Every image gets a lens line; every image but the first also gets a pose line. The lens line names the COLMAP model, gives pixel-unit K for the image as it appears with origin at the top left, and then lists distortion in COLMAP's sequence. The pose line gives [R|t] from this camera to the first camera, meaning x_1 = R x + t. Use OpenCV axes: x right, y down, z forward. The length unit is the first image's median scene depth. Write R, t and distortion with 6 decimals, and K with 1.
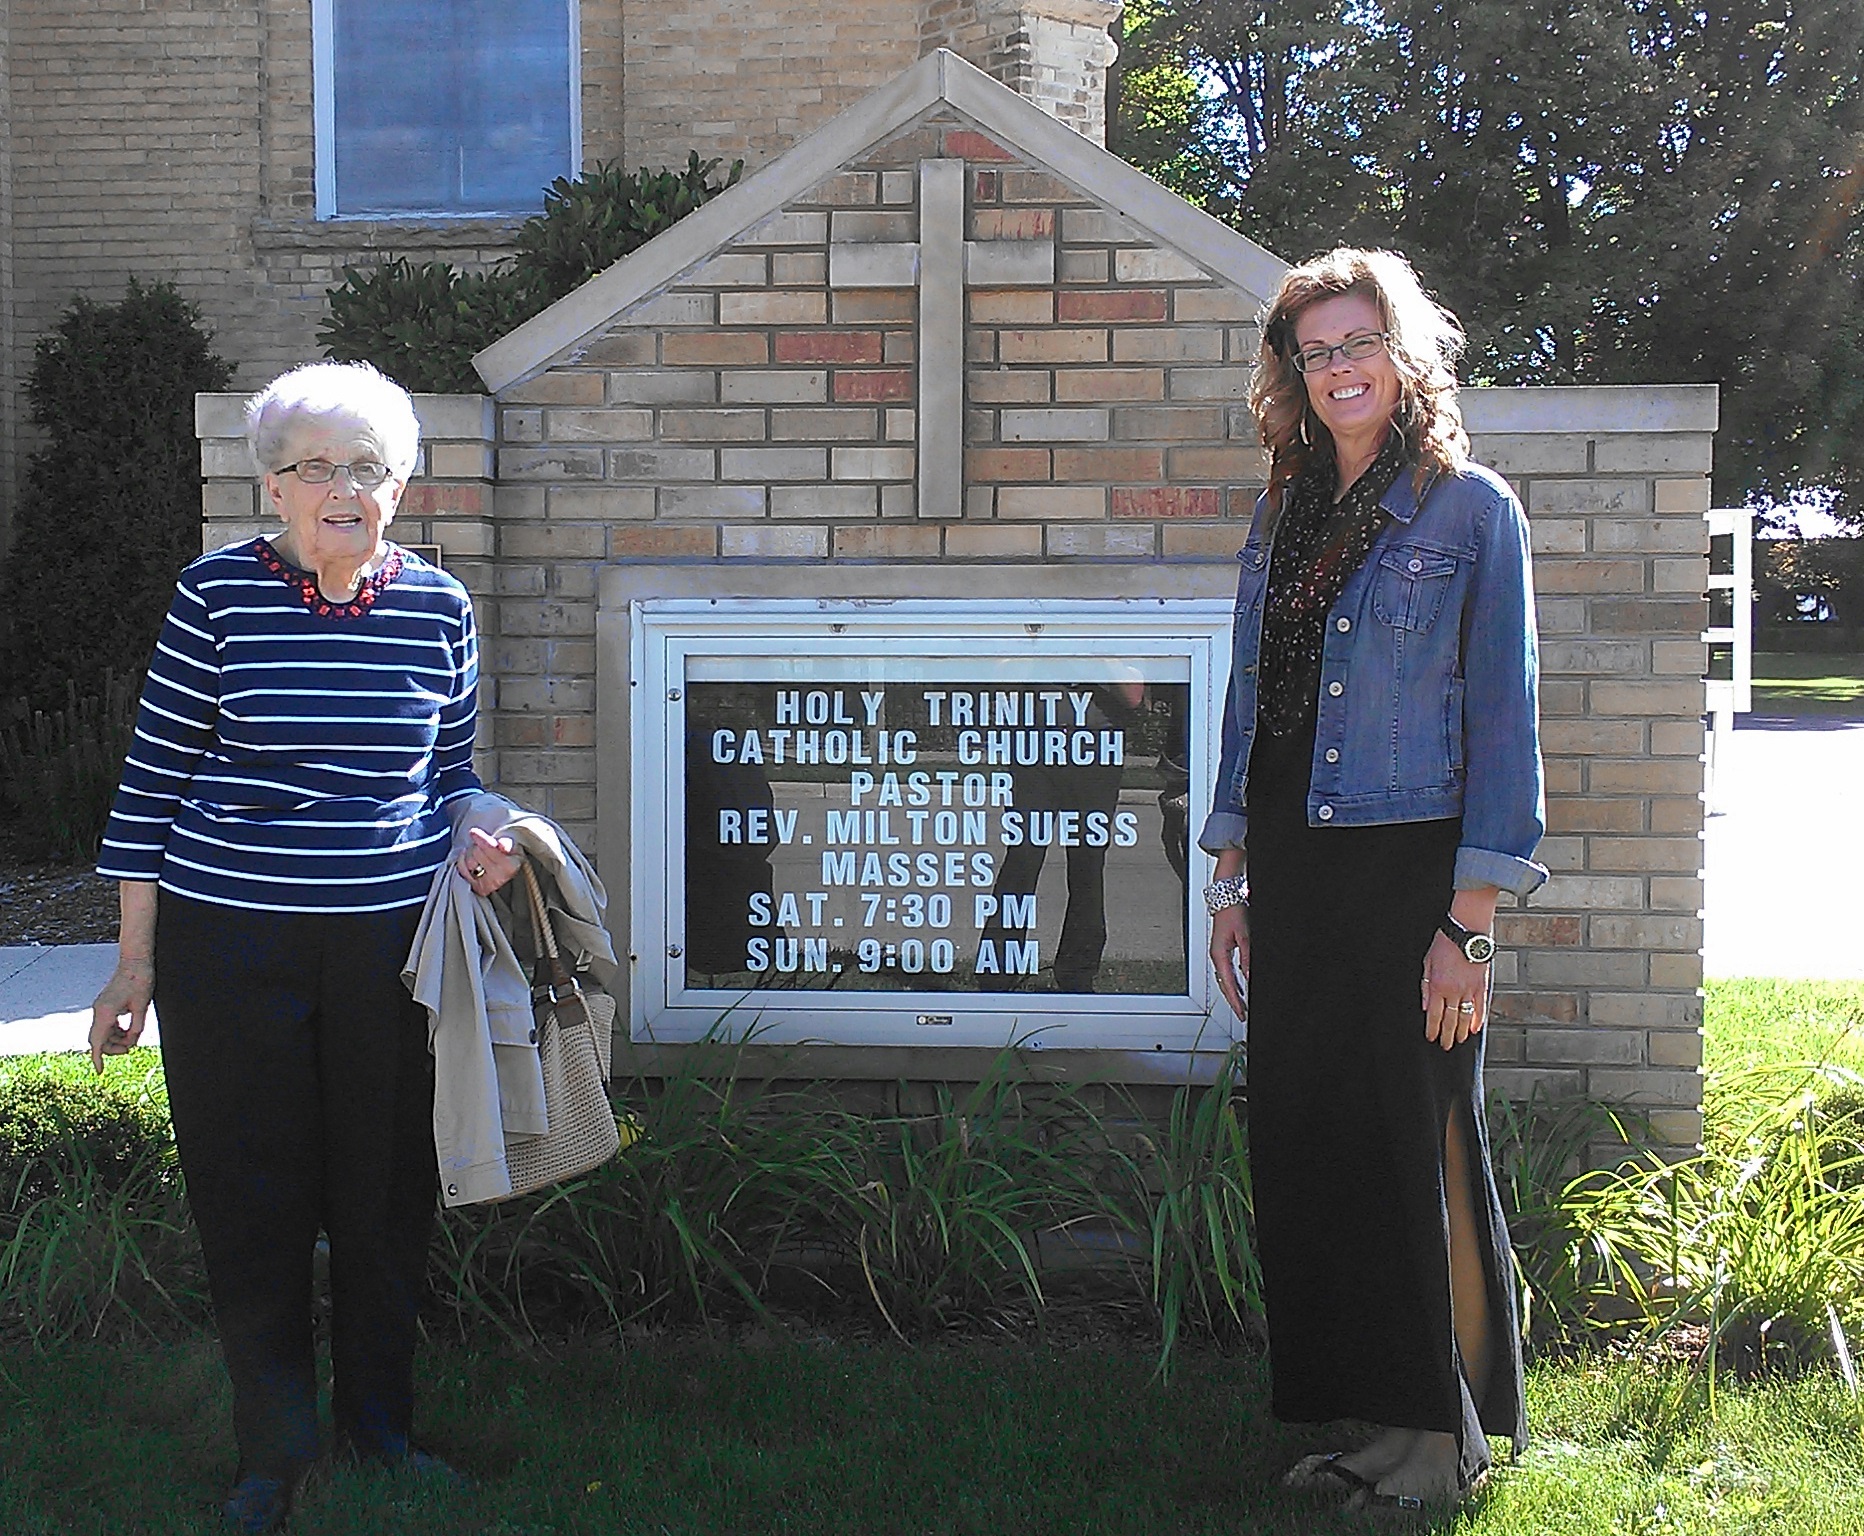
lens RADIAL K [[2746.7, 0, 932.0], [0, 2746.7, 768.0], [0, 0, 1]] dist [0.000807, 0.004700]
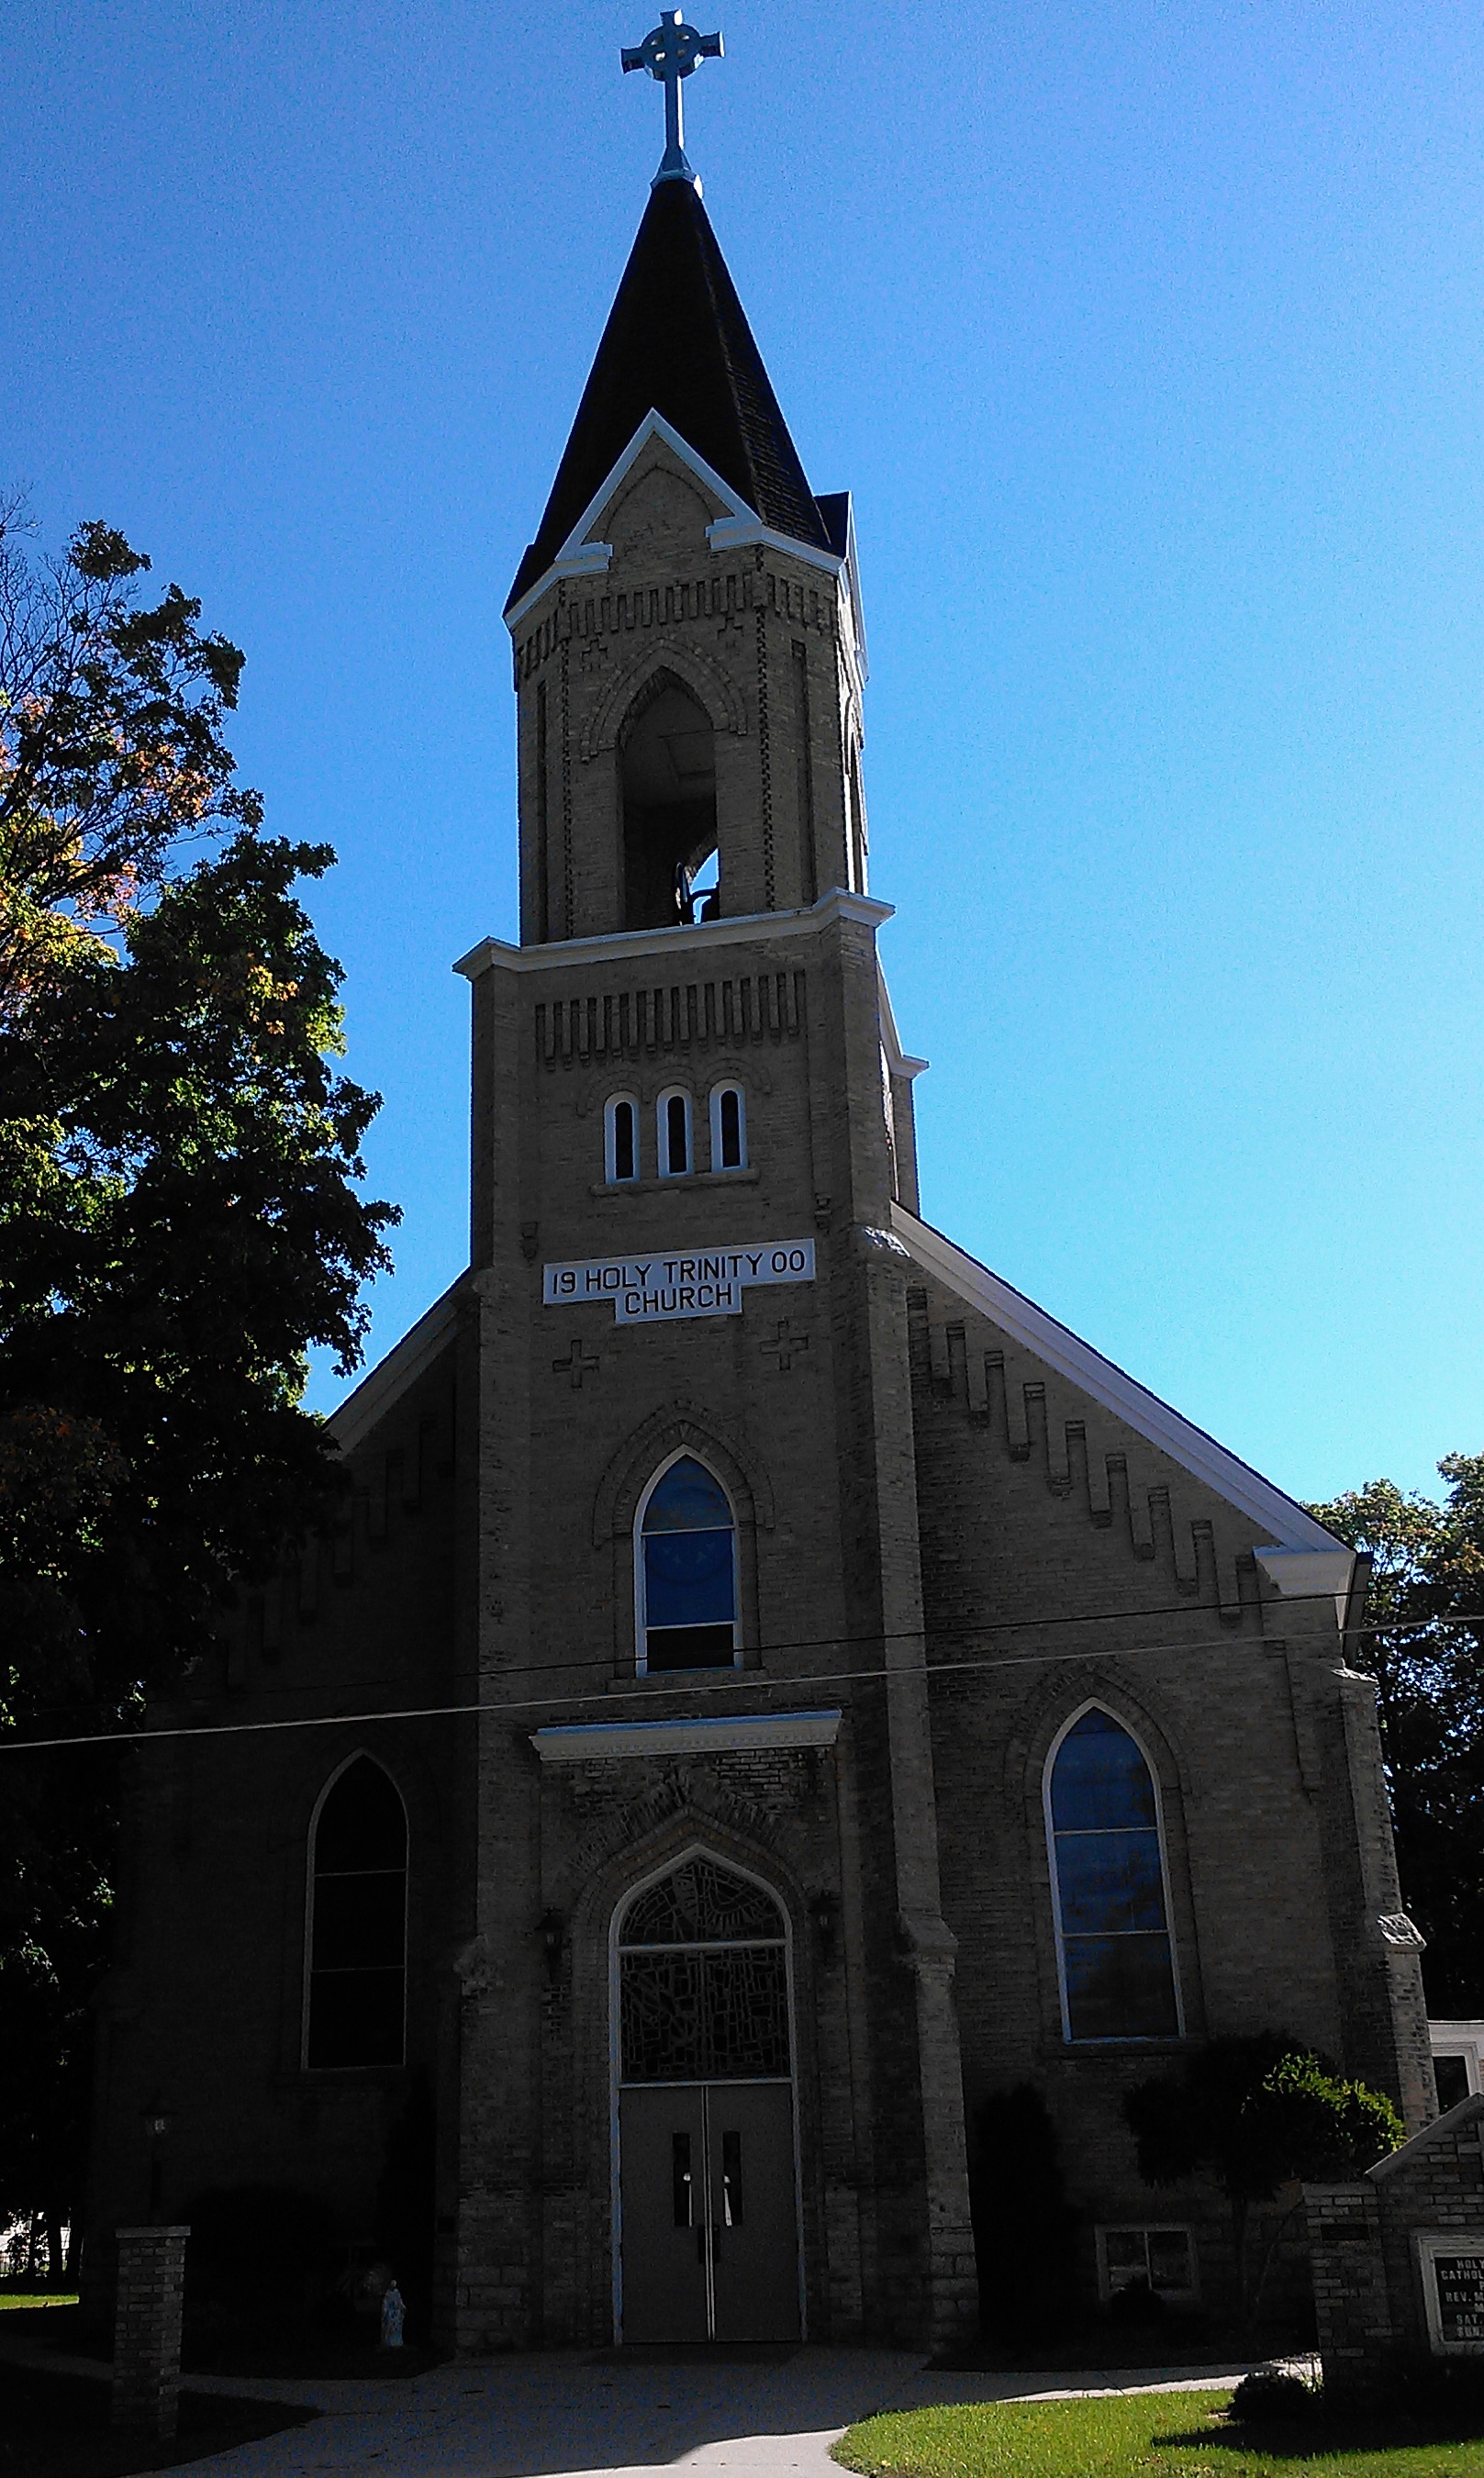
lens RADIAL K [[2508.7, 0, 742.0], [0, 2508.7, 1239.0], [0, 0, 1]] dist [0.009060, 0.013267]
pose [[0.993558, -0.064753, -0.093002, -0.654314], [0.021414, 0.913167, -0.407022, 0.083855], [0.111283, 0.402409, 0.908671, -3.051144]]
